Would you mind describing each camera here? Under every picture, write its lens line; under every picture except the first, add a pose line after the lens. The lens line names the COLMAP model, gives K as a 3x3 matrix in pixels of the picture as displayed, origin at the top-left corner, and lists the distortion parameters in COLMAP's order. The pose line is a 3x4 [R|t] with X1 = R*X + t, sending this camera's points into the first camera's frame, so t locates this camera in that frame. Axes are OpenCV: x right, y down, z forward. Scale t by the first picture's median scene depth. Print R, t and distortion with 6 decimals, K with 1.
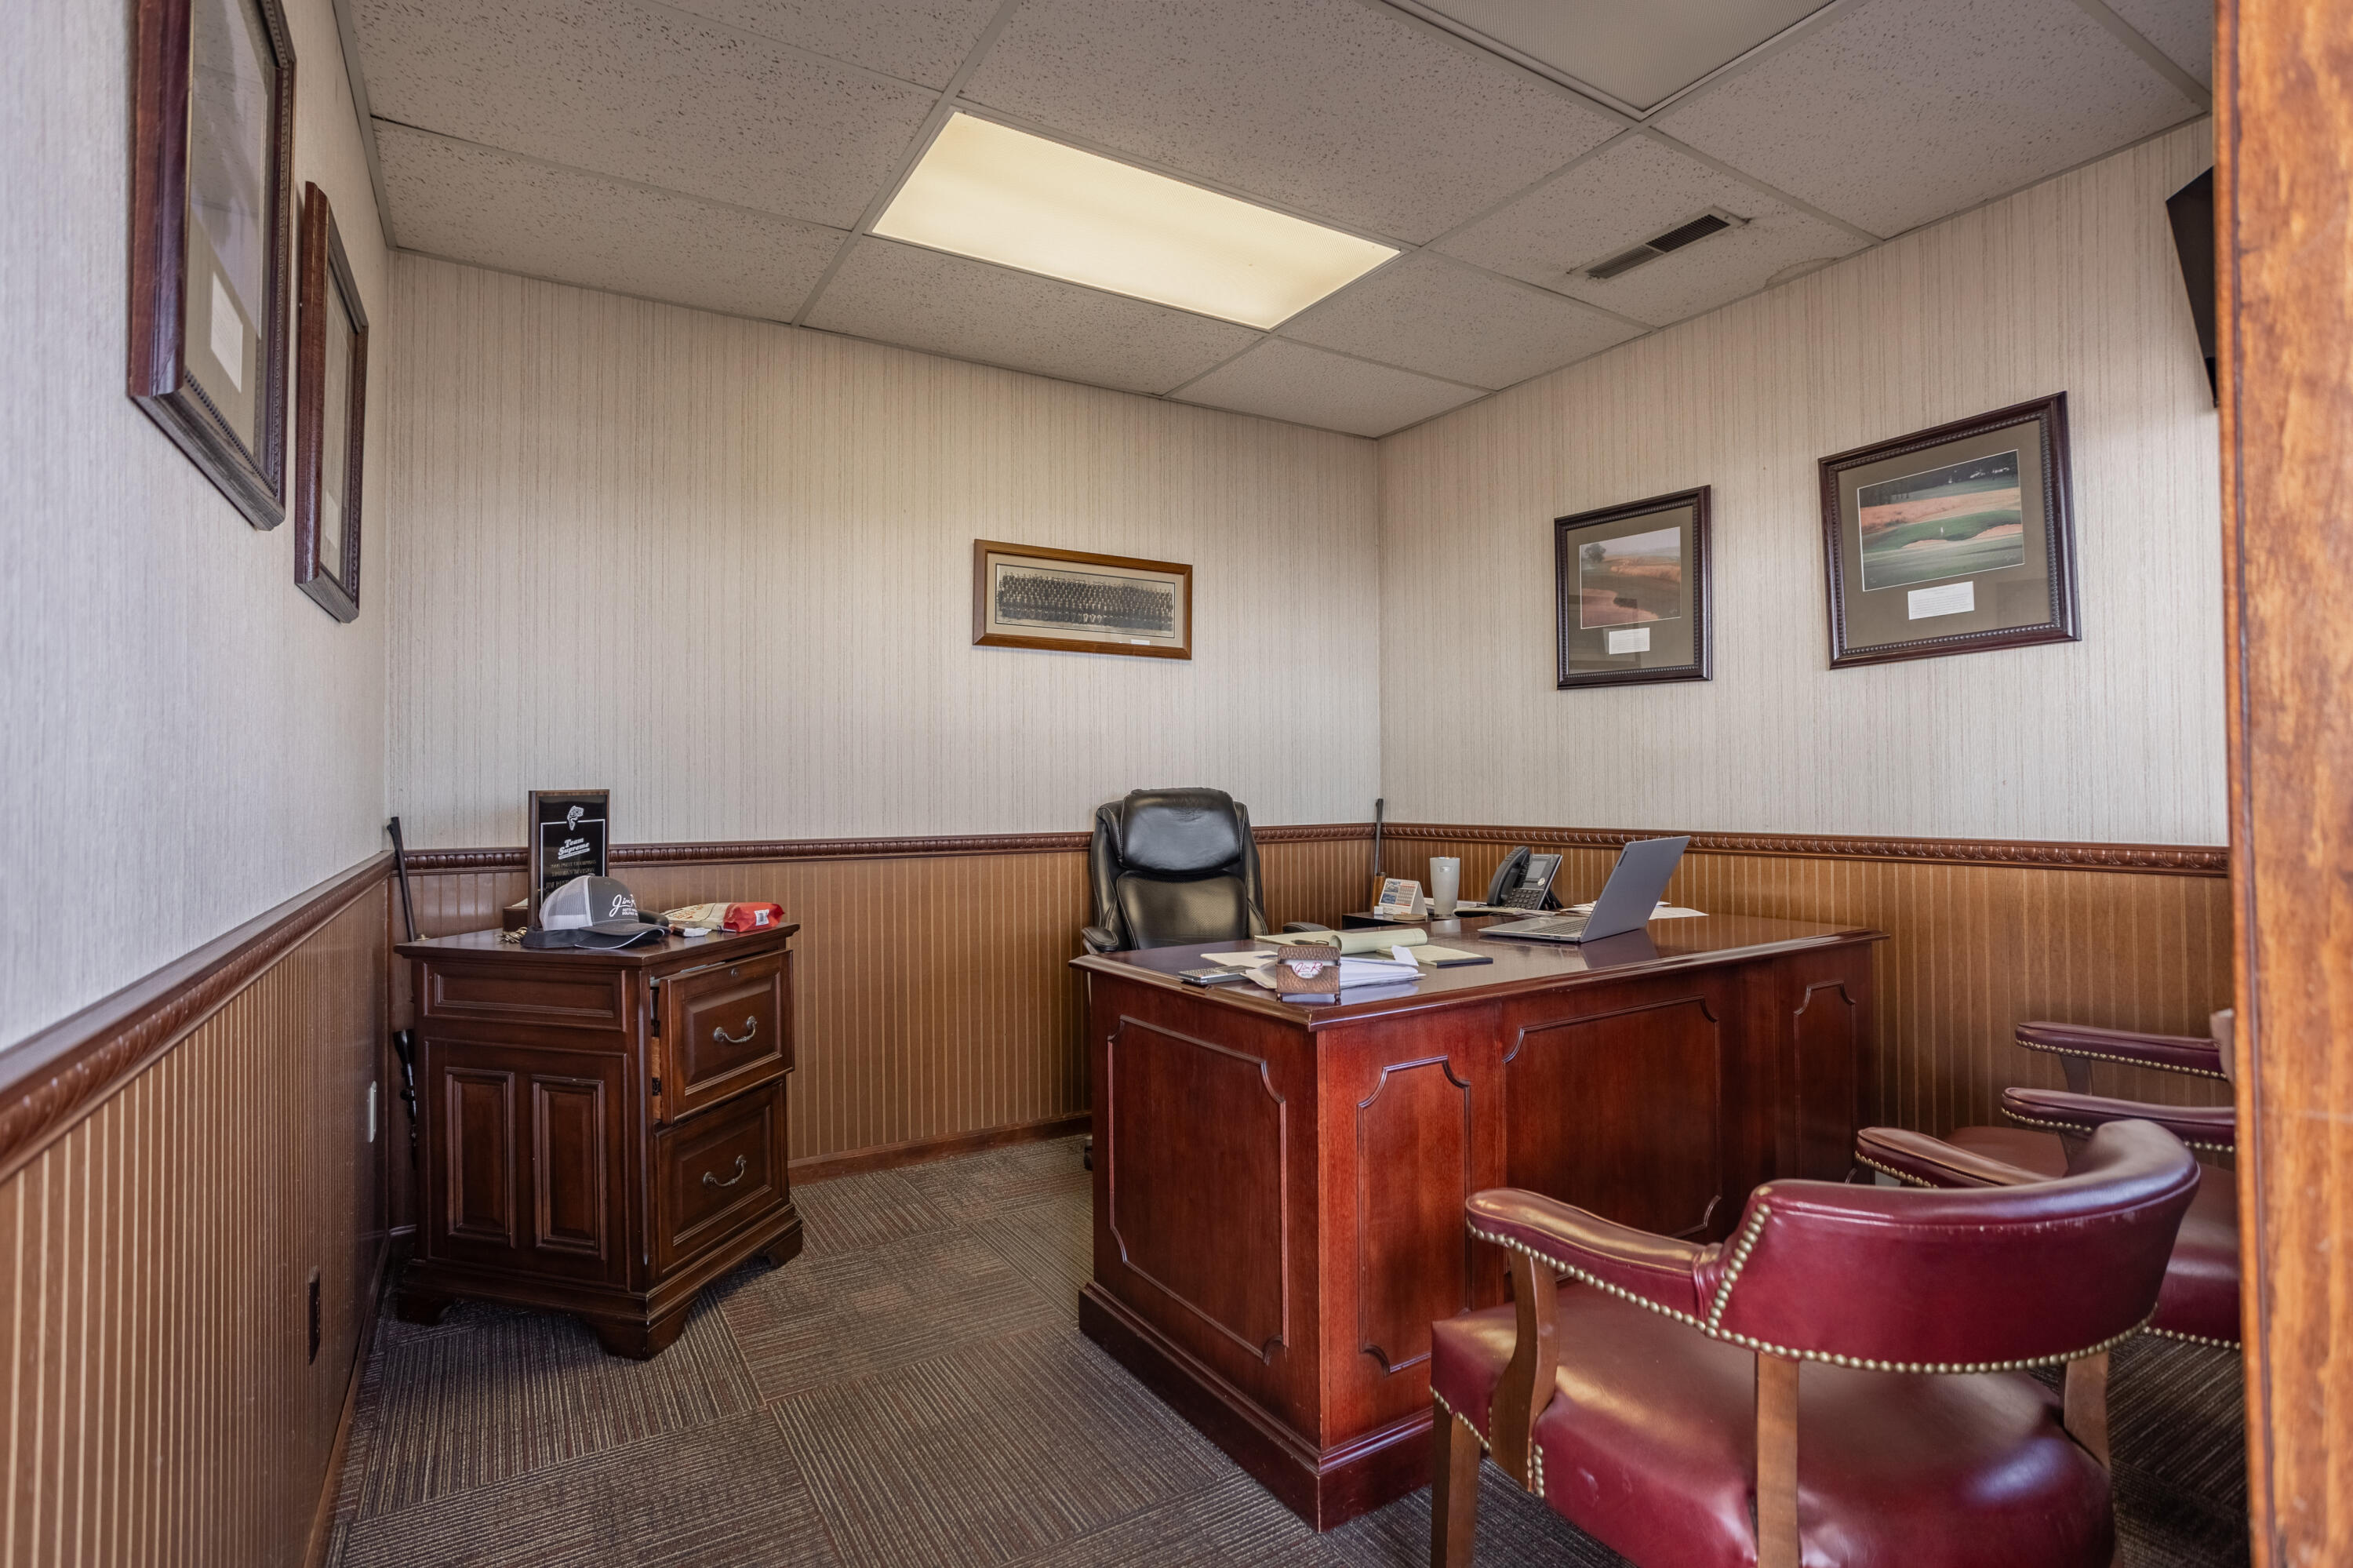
lens RADIAL K [[1123.8, 0, 1164.8], [0, 1123.8, 777.1], [0, 0, 1]] dist [0.005913, 0.001060]
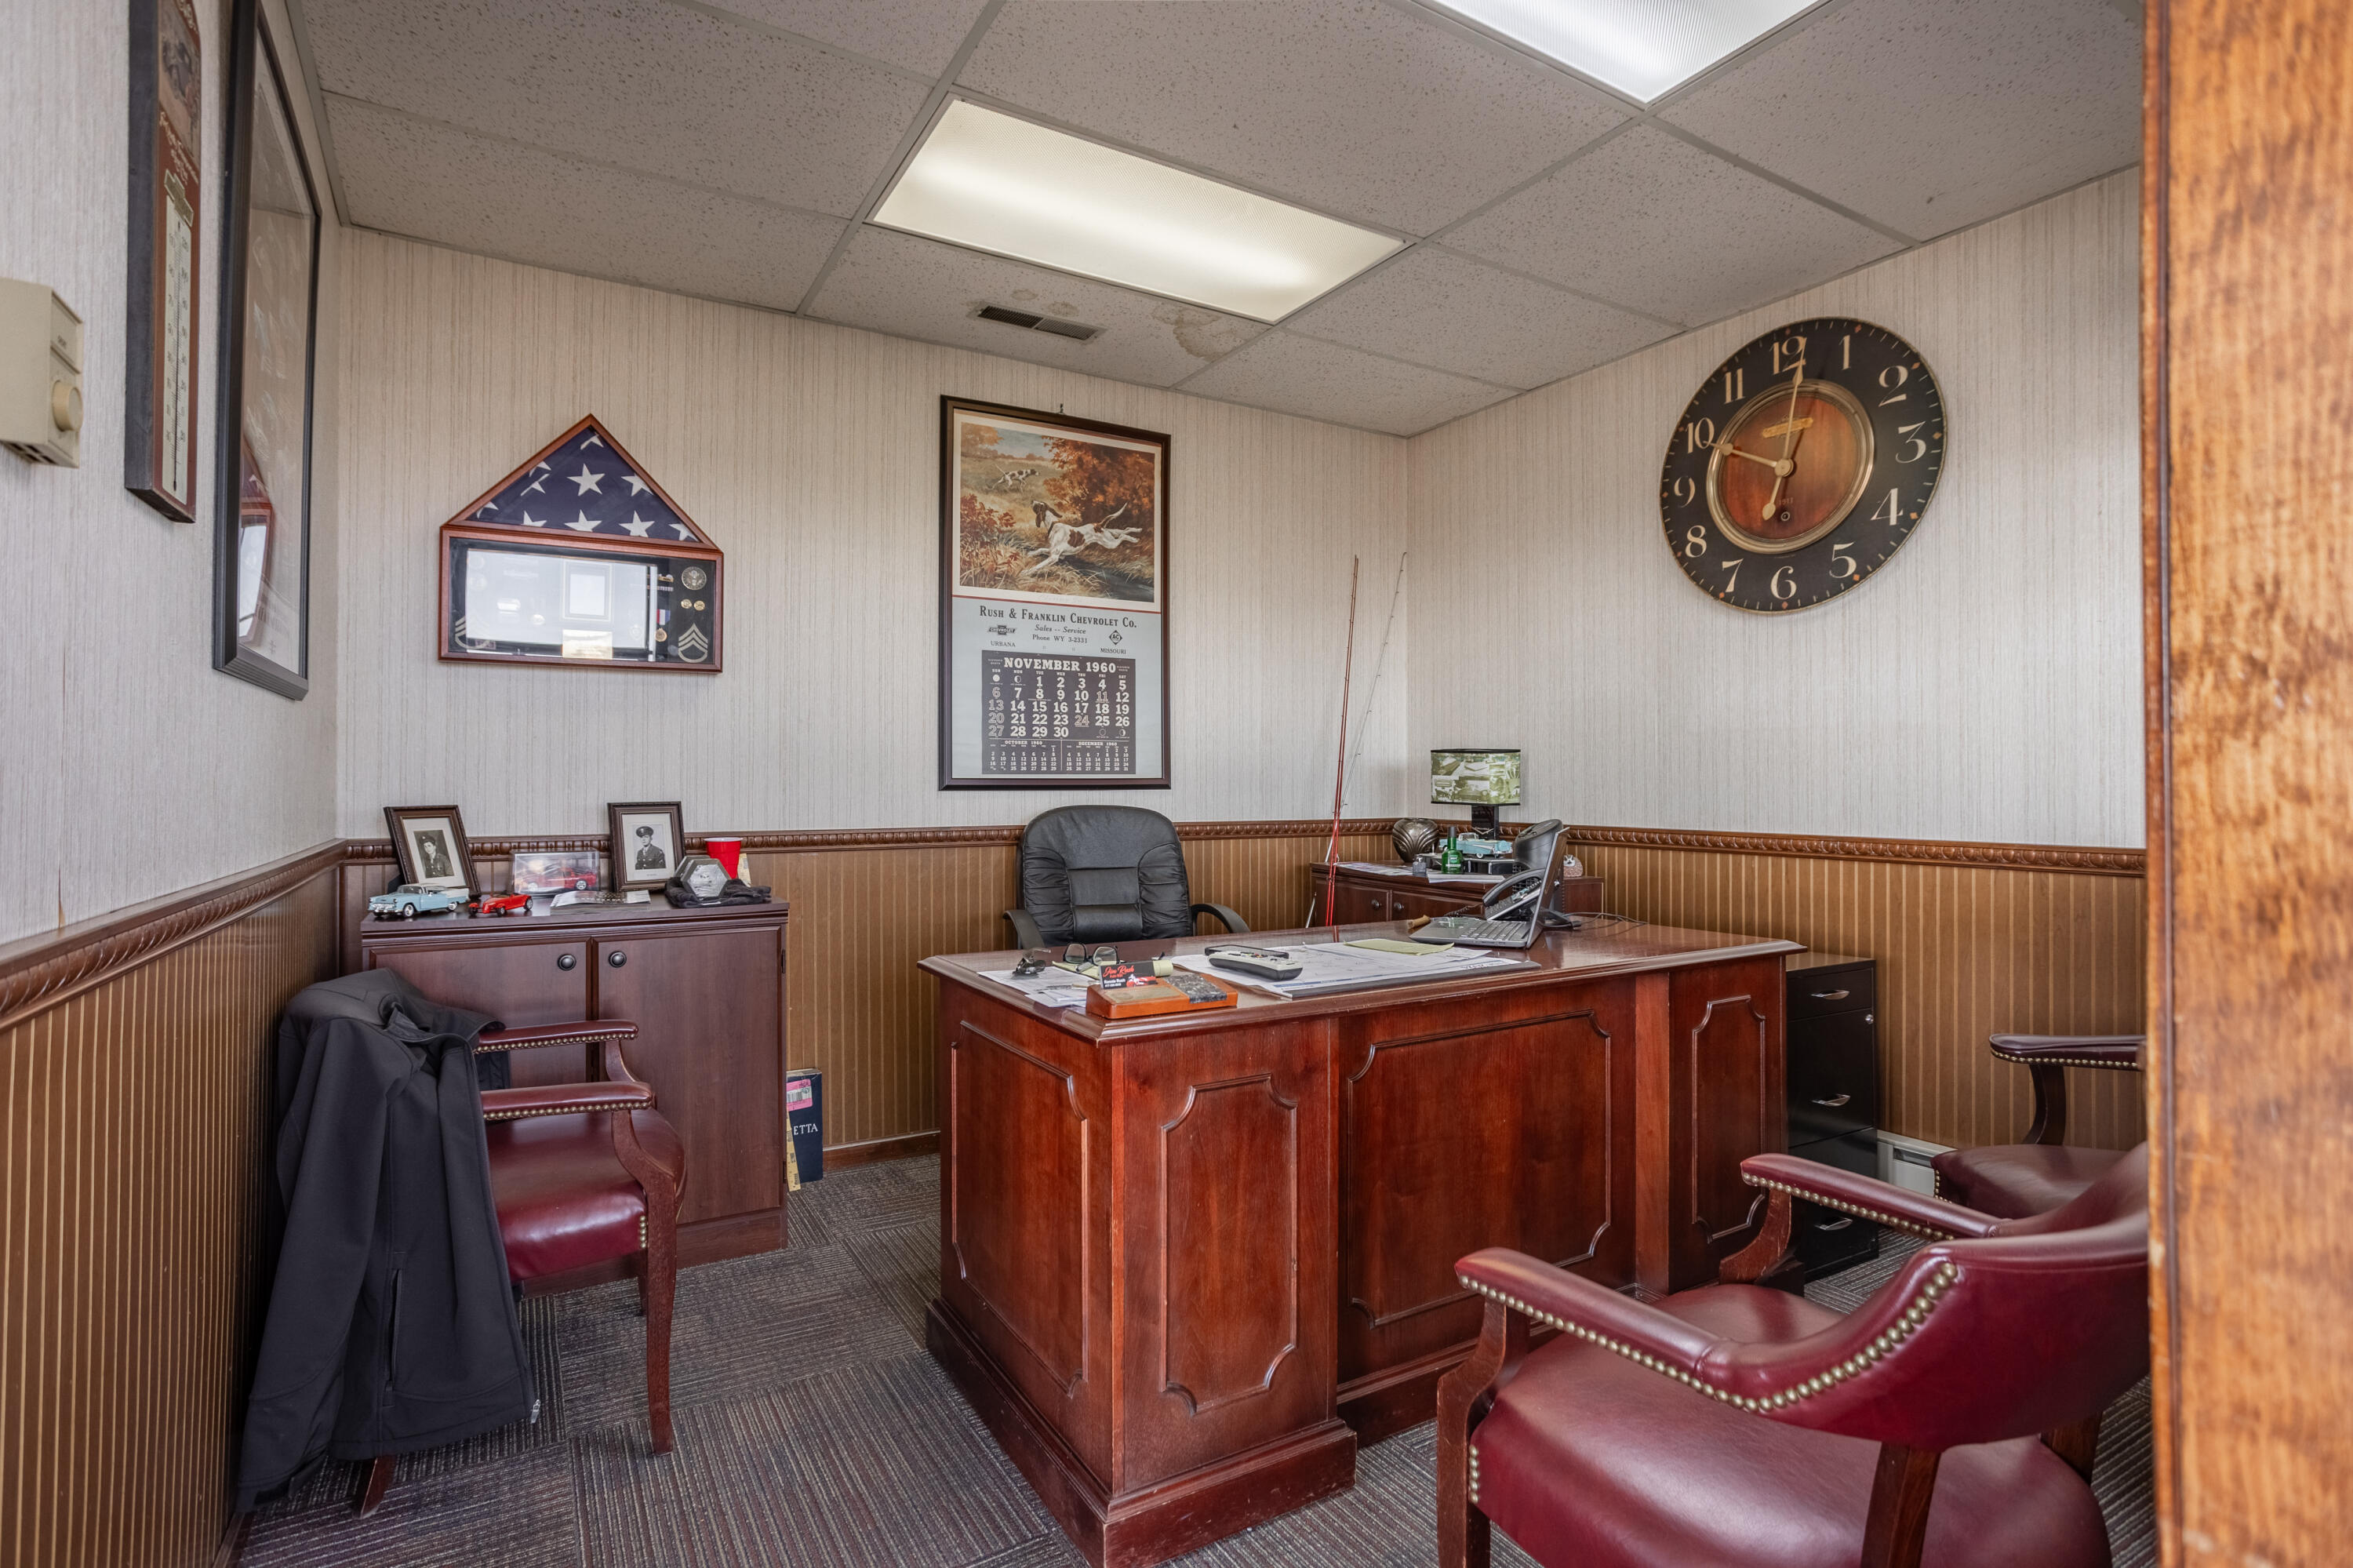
lens RADIAL K [[1123.8, 0, 1187.8], [0, 1123.8, 777.7], [0, 0, 1]] dist [0.005913, 0.001060]
pose [[0.999970, 0.005944, -0.004916, 0.079857], [-0.005933, 0.999980, 0.002344, 0.003449], [0.004929, -0.002315, 0.999985, 0.038306]]
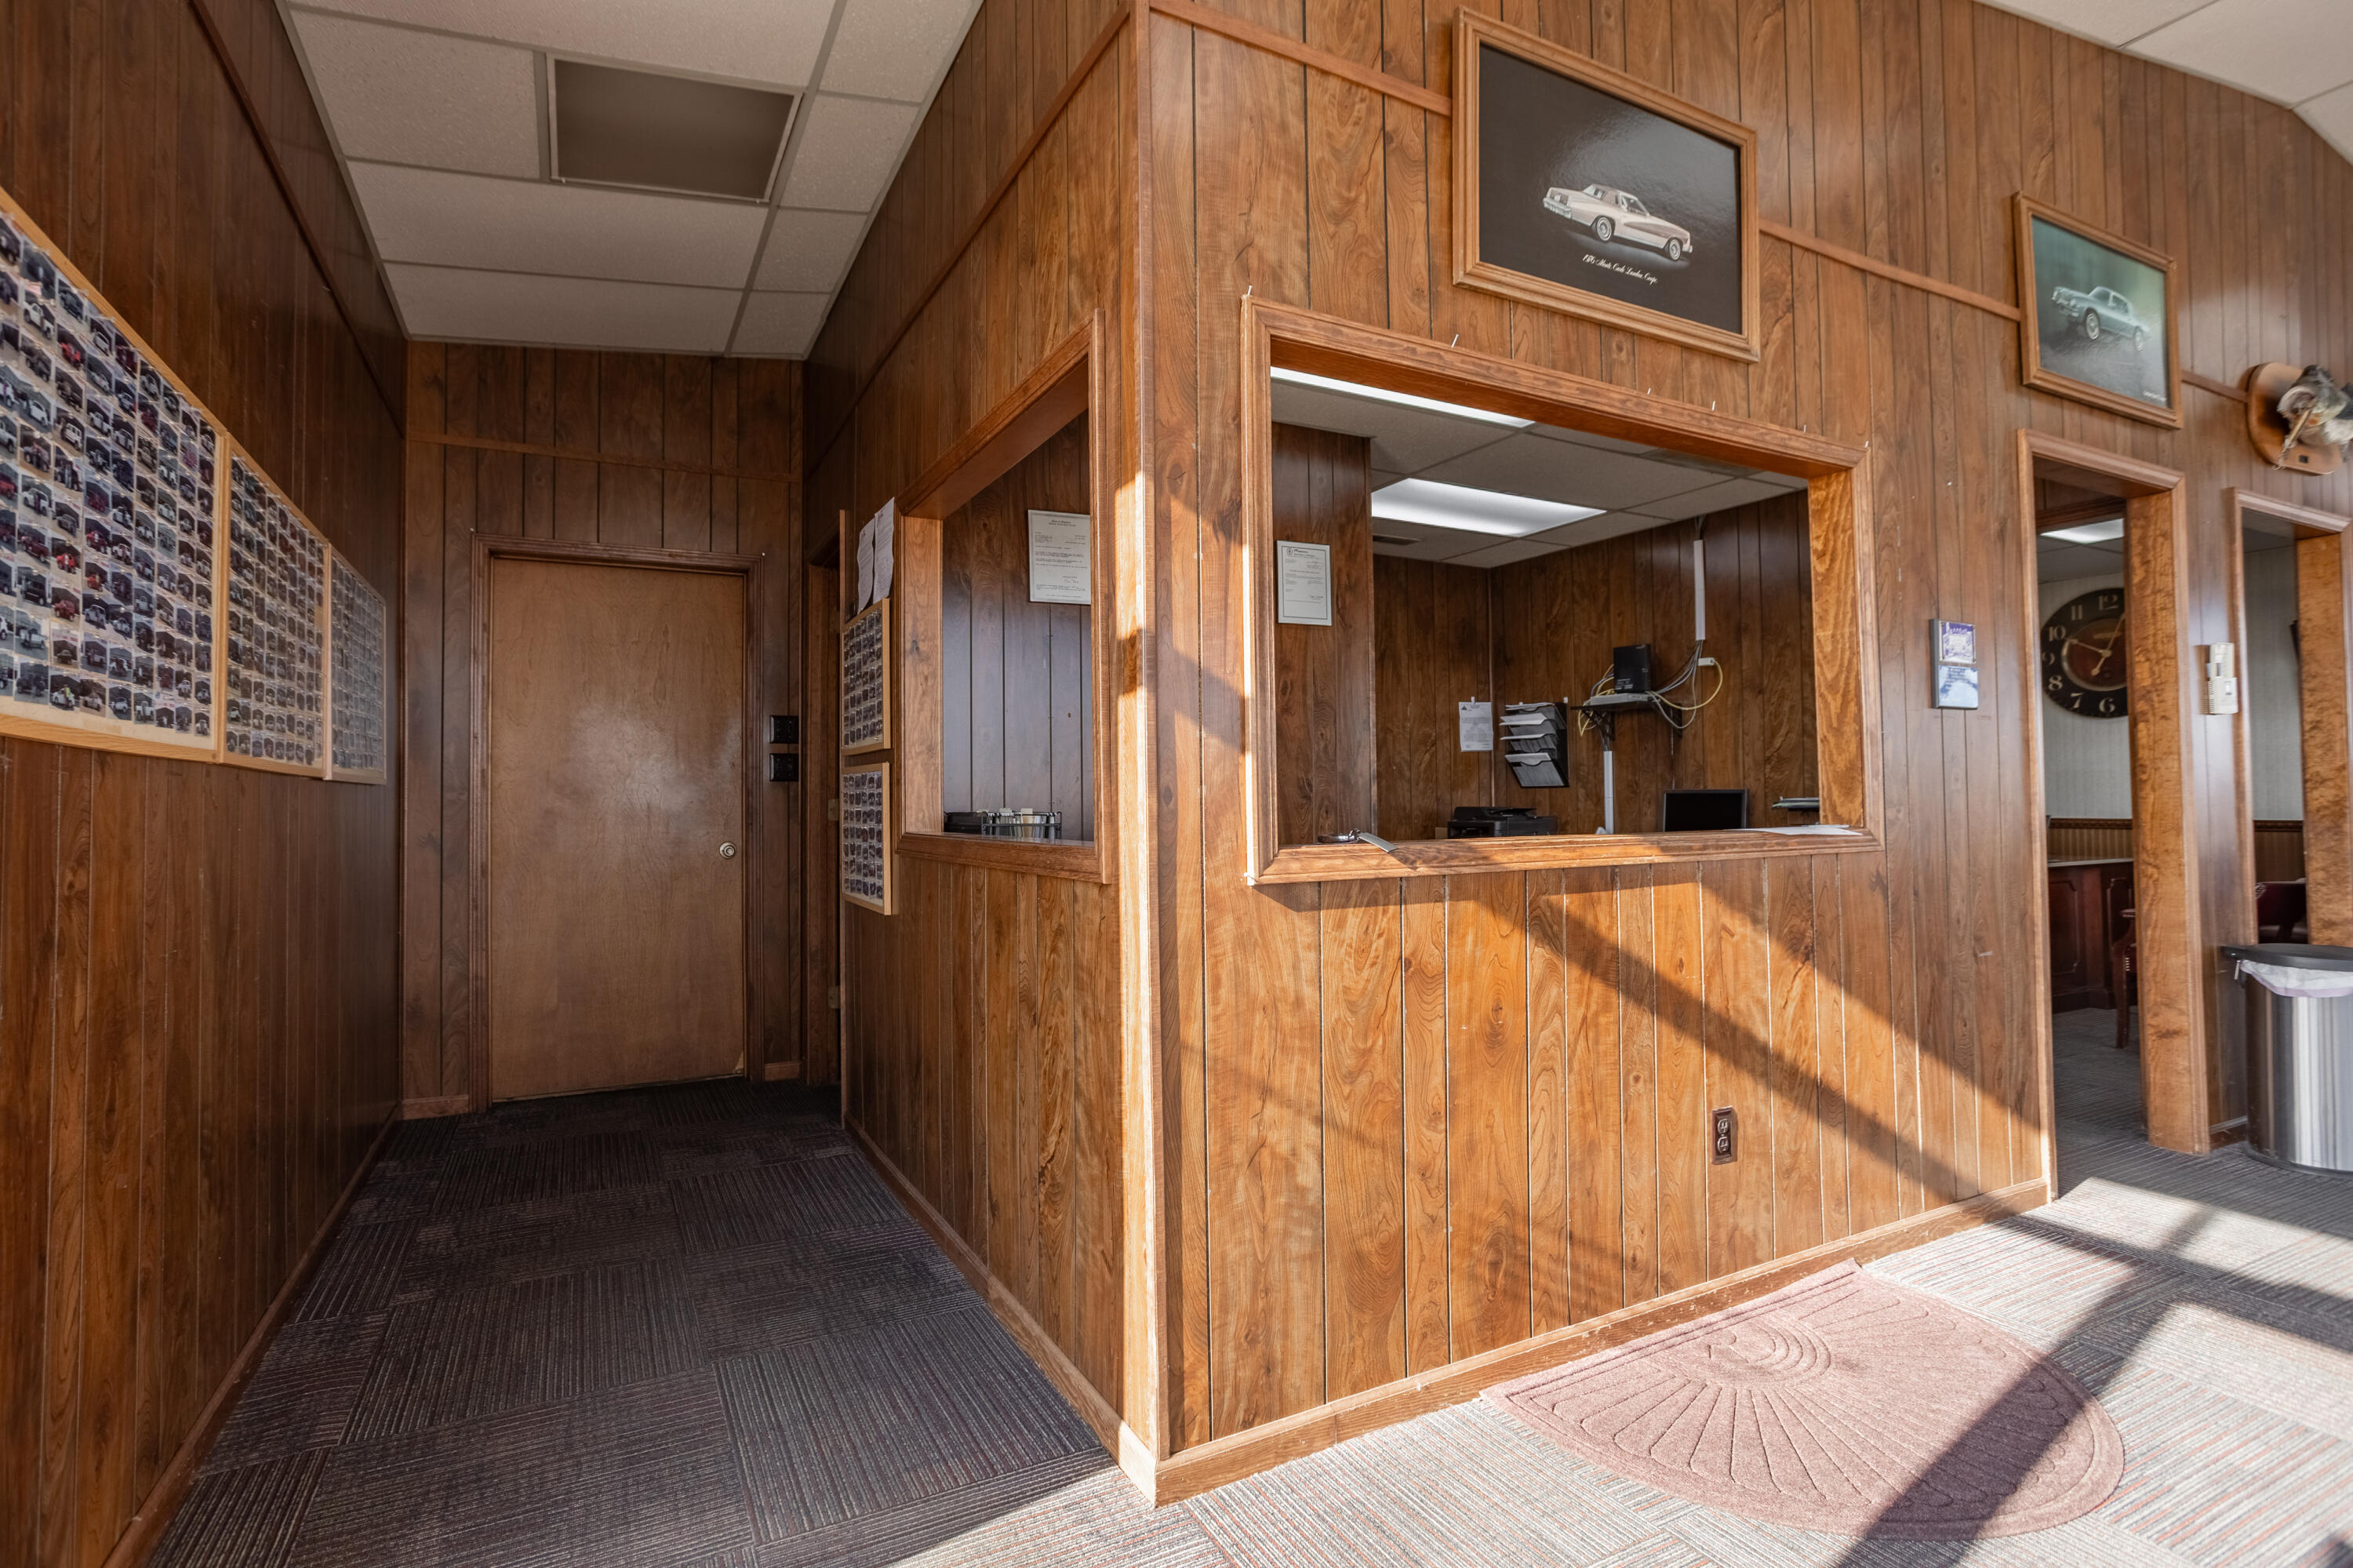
lens RADIAL K [[1123.8, 0, 1161.8], [0, 1123.8, 784.9], [0, 0, 1]] dist [0.005913, 0.001060]
pose [[0.997516, -0.006716, -0.070115, -0.804800], [0.005995, 0.999927, -0.010496, -0.001734], [0.070180, 0.010050, 0.997484, -0.966394]]
